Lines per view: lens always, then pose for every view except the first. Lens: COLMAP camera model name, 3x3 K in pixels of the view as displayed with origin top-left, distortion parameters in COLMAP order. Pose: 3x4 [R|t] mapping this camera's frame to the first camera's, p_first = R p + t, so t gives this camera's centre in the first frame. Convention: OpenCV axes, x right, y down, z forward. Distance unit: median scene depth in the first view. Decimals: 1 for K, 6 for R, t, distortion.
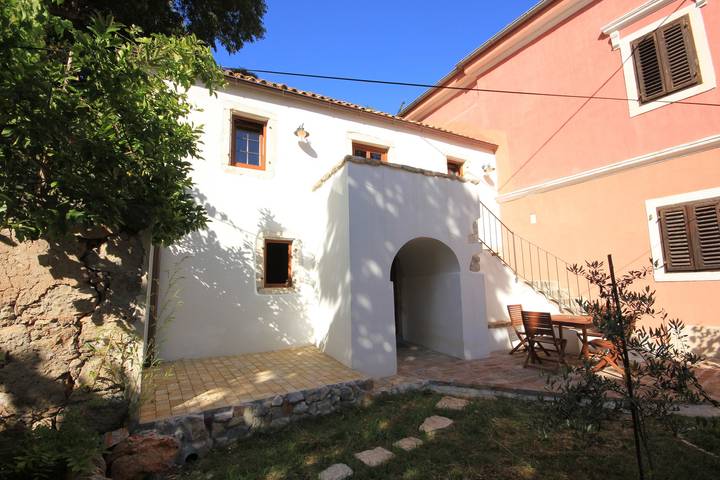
lens RADIAL K [[334.3, 0, 359.3], [0, 334.3, 231.4], [0, 0, 1]] dist [0.001389, -0.011339]
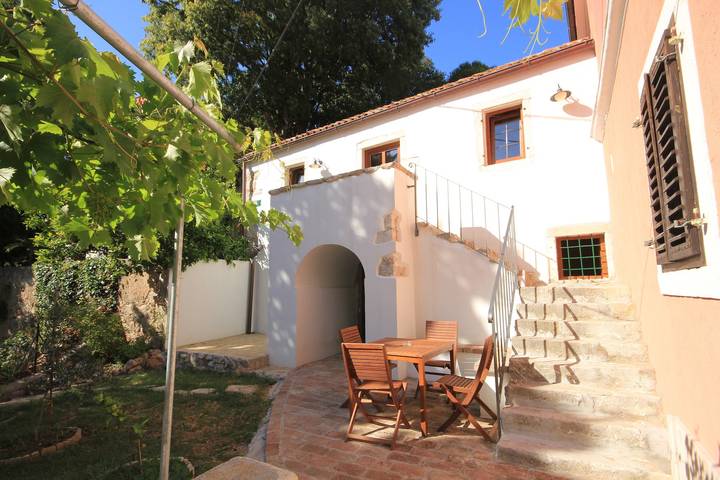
lens RADIAL K [[346.0, 0, 360.0], [0, 346.0, 240.0], [0, 0, 1]] dist [0.037355, 0.000135]
pose [[0.450055, -0.113681, -0.885736, 1.118790], [0.143697, 0.988158, -0.053812, 0.071582], [0.881364, -0.103059, 0.461060, 0.572133]]
